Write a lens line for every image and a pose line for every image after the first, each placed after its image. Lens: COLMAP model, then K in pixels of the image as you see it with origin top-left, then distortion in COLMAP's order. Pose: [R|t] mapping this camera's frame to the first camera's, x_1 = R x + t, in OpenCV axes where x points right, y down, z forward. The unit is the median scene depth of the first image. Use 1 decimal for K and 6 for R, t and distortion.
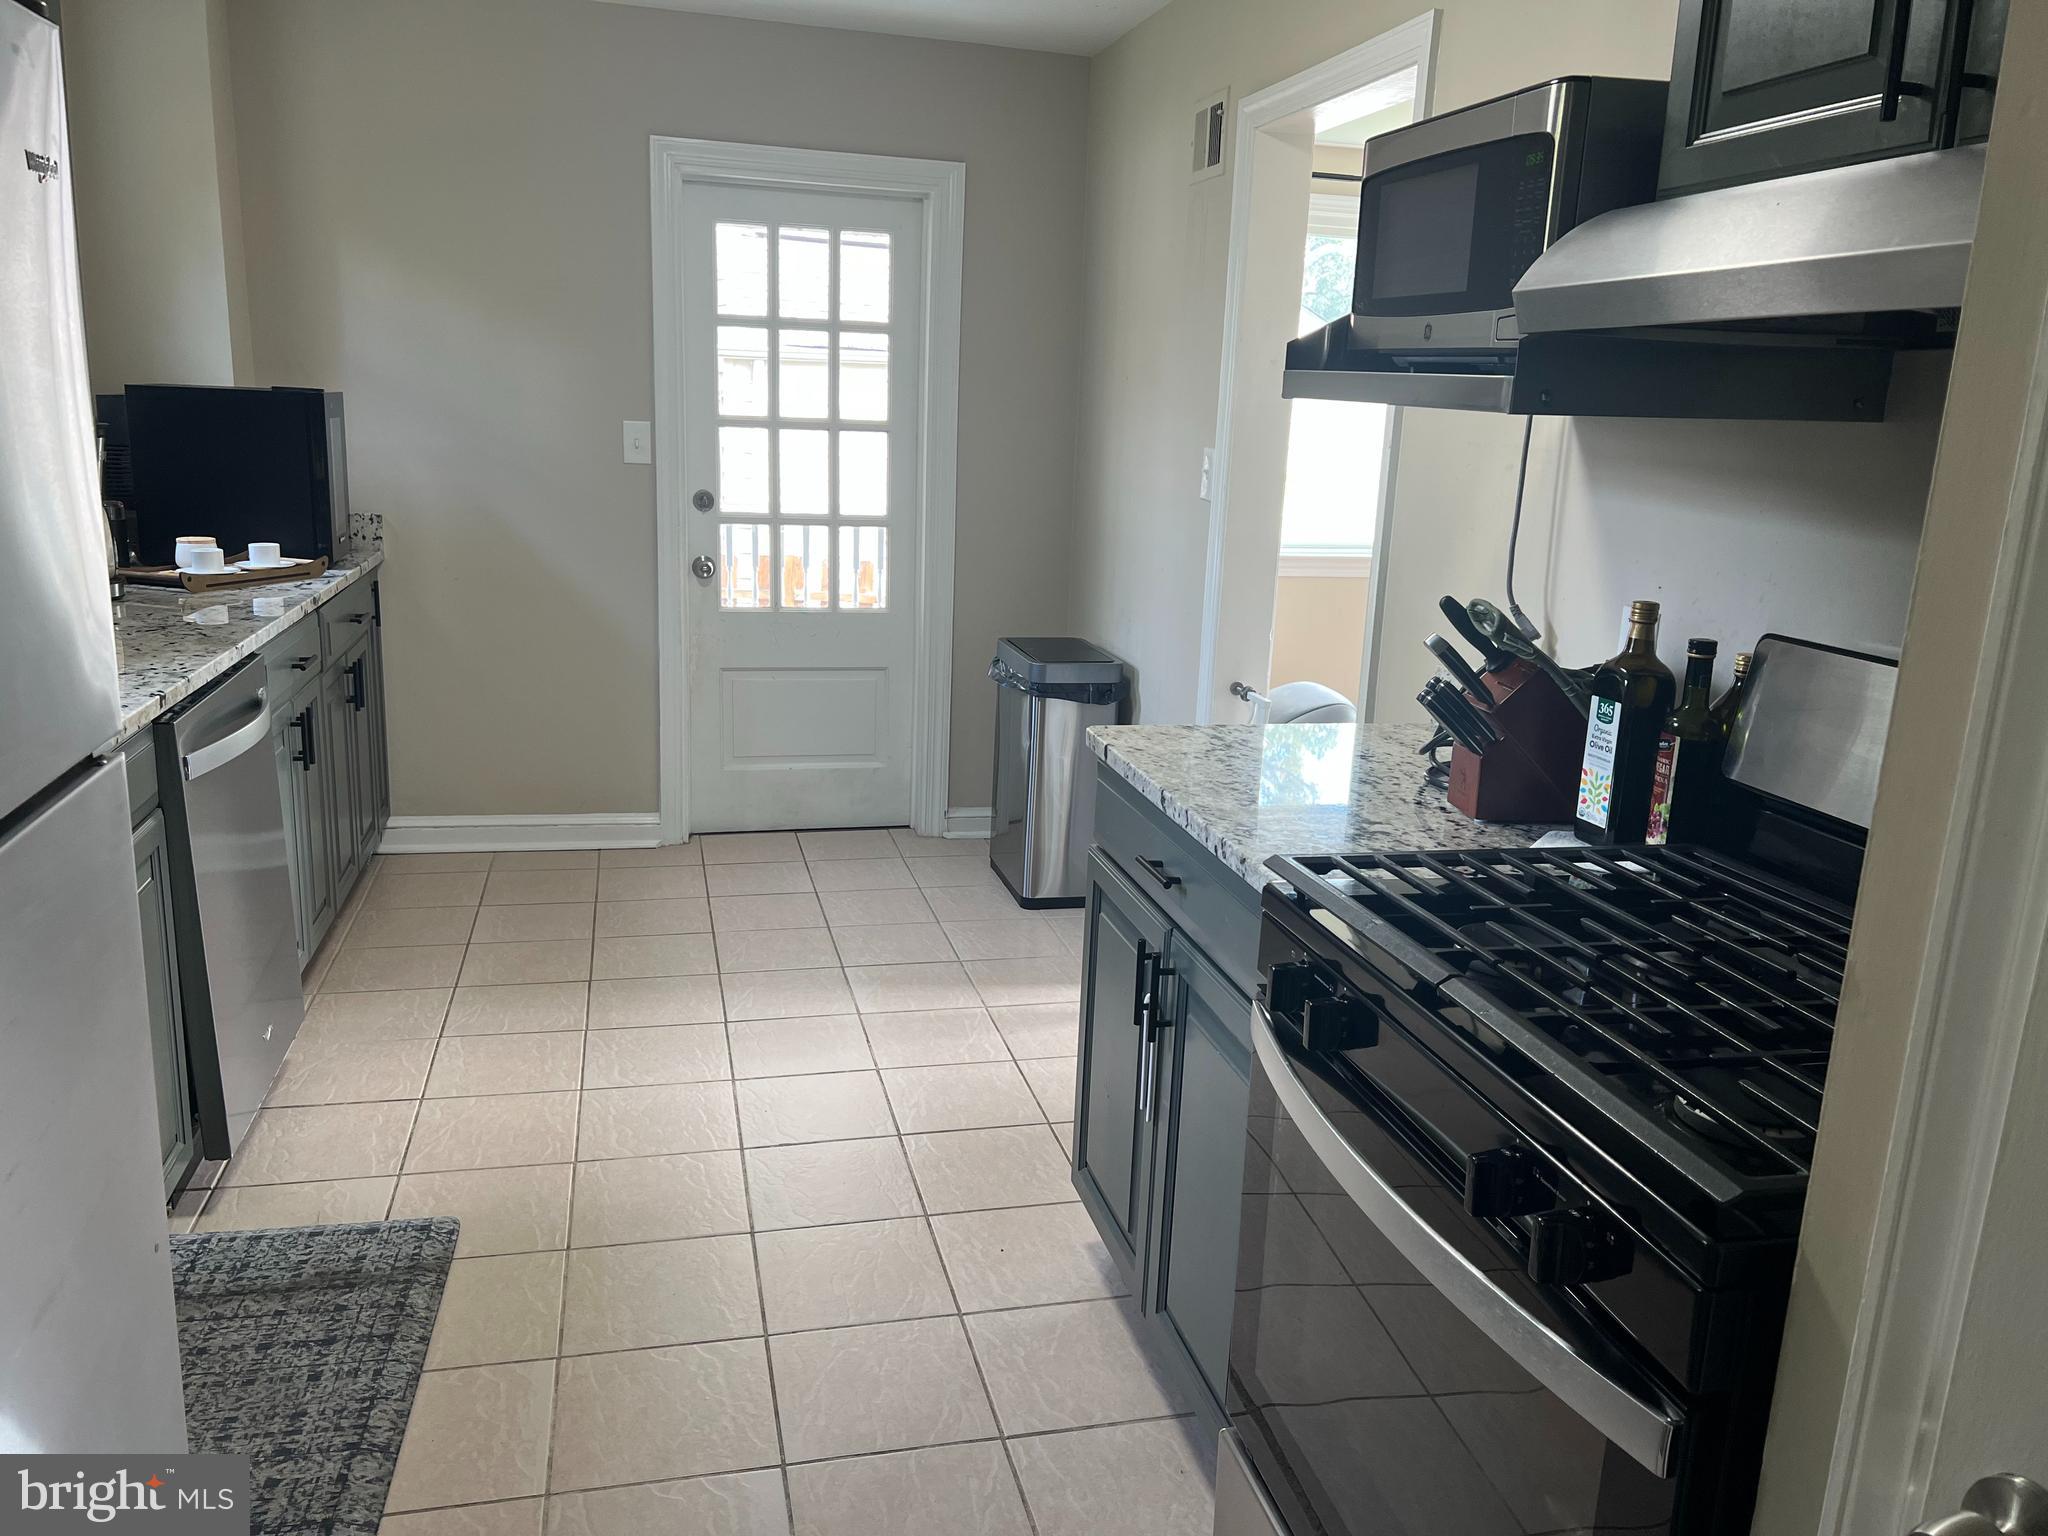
lens RADIAL K [[1533.0, 0, 1028.3], [0, 1533.0, 763.7], [0, 0, 1]] dist [0.051314, -0.058305]
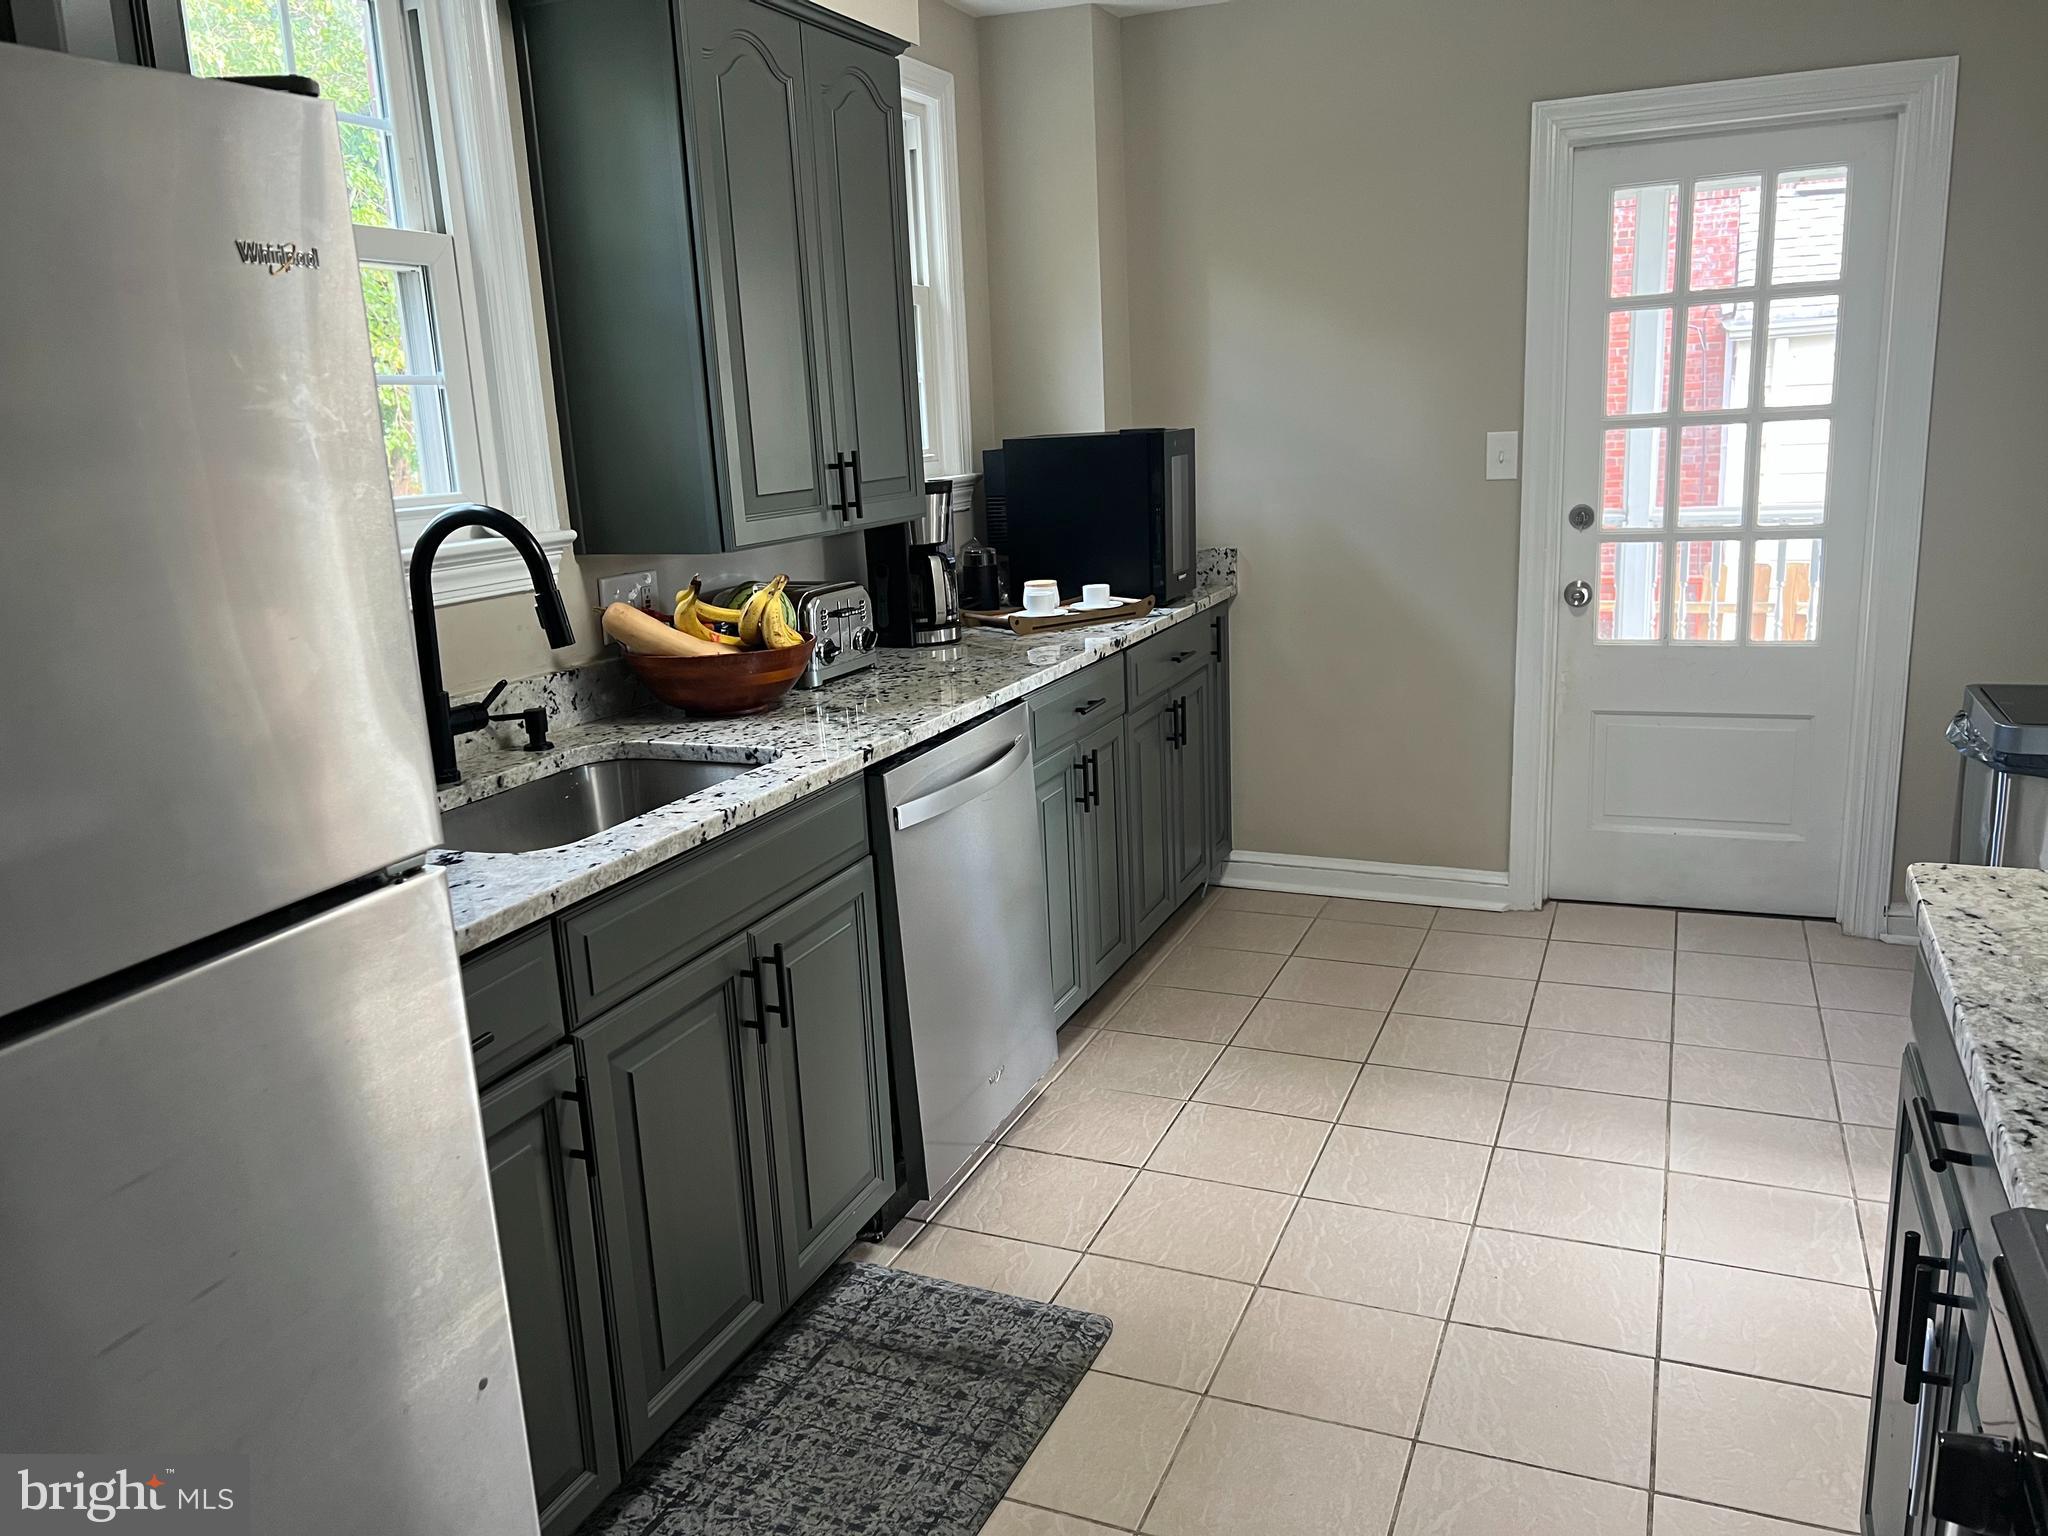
lens RADIAL K [[1533.0, 0, 1019.0], [0, 1533.0, 770.4], [0, 0, 1]] dist [0.051314, -0.058305]
pose [[0.793419, 0.058708, -0.605838, 0.083710], [-0.058591, 0.998082, 0.019986, -0.033470], [0.605849, 0.019640, 0.795337, 0.147508]]
